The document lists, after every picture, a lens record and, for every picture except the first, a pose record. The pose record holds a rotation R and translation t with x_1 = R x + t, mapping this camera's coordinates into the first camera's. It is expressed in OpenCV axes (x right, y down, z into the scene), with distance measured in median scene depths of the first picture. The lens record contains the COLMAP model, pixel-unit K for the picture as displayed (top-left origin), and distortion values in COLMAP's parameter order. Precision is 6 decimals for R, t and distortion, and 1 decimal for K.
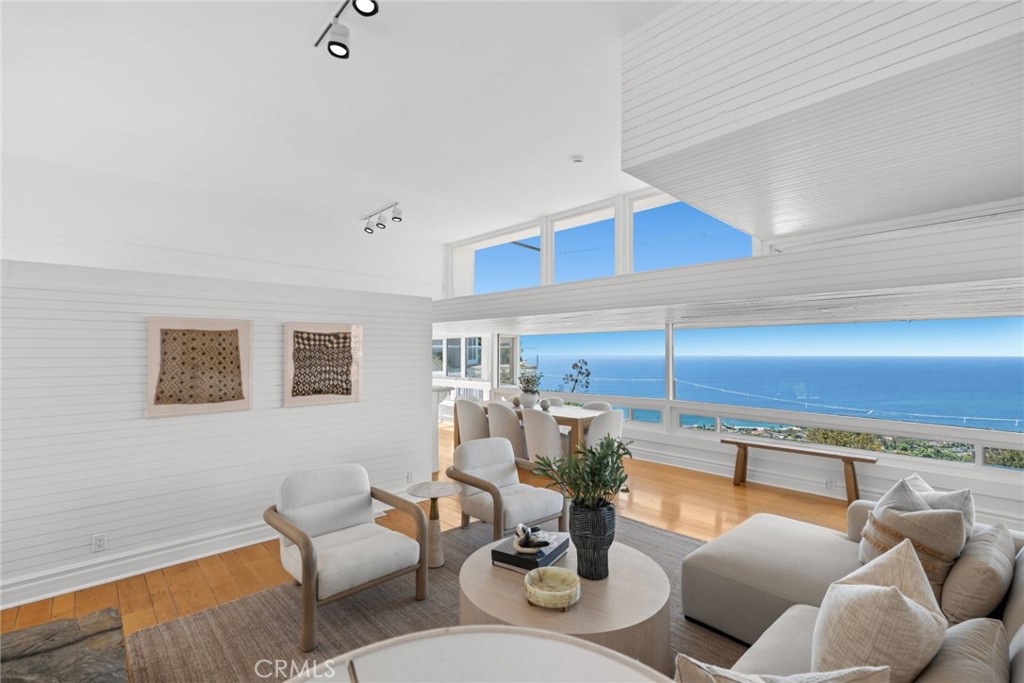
lens RADIAL K [[466.8, 0, 512.0], [0, 466.8, 341.5], [0, 0, 1]] dist [0.002374, 0.000600]
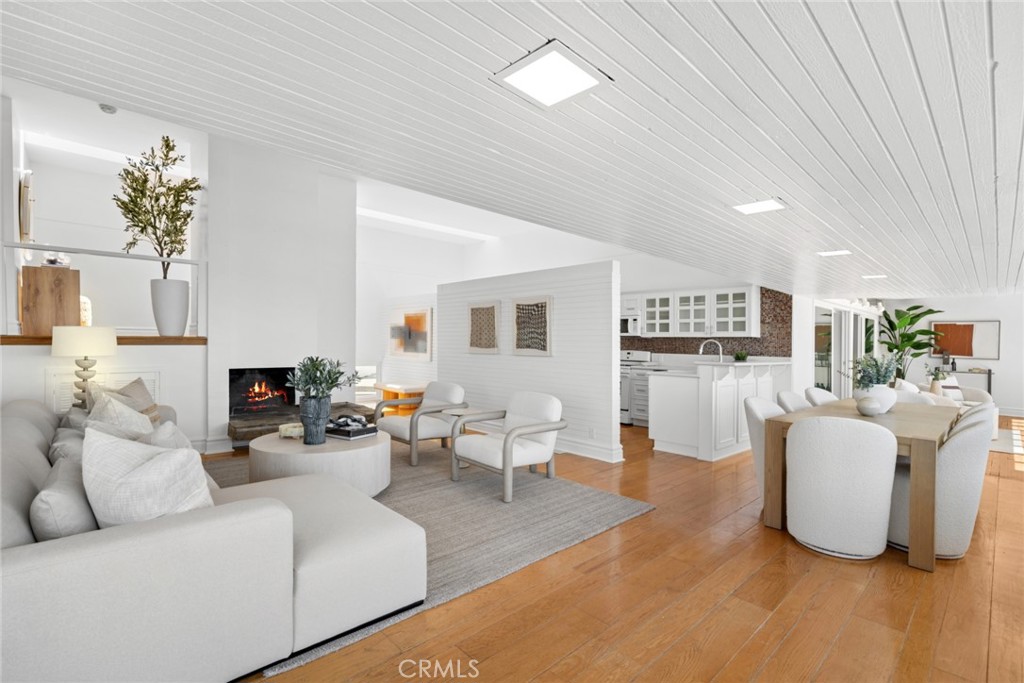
lens RADIAL K [[466.8, 0, 512.0], [0, 466.8, 341.5], [0, 0, 1]] dist [0.002374, 0.000600]
pose [[0.011182, -0.004726, -0.999926, 1.127471], [-0.000249, 0.999989, -0.004729, 0.114014], [0.999937, 0.000302, 0.011181, 1.073414]]
